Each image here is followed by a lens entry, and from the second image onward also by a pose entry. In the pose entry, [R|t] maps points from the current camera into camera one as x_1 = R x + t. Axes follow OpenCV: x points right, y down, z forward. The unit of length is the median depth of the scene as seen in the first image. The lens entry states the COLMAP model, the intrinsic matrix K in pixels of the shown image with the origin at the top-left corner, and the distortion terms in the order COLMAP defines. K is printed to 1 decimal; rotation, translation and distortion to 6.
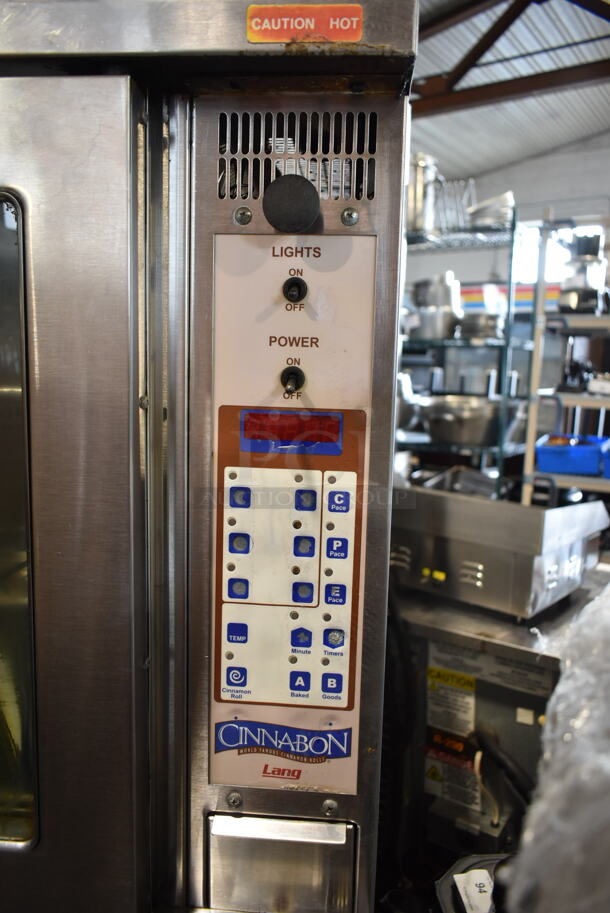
lens RADIAL K [[717.9, 0, 305.0], [0, 717.9, 456.5], [0, 0, 1]] dist [-0.014167, 0.004038]
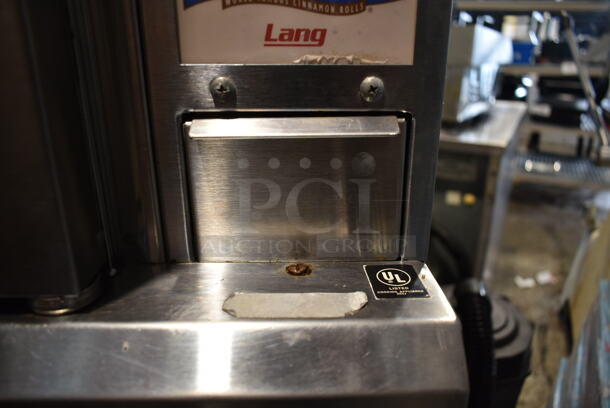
lens RADIAL K [[480.5, 0, 298.0], [0, 480.5, 230.8], [0, 0, 1]] dist [0.195887, -0.000397]
pose [[0.994237, -0.068382, 0.082567, -0.079248], [0.044827, 0.964773, 0.259236, 0.508334], [-0.097385, -0.254041, 0.962278, 0.559598]]
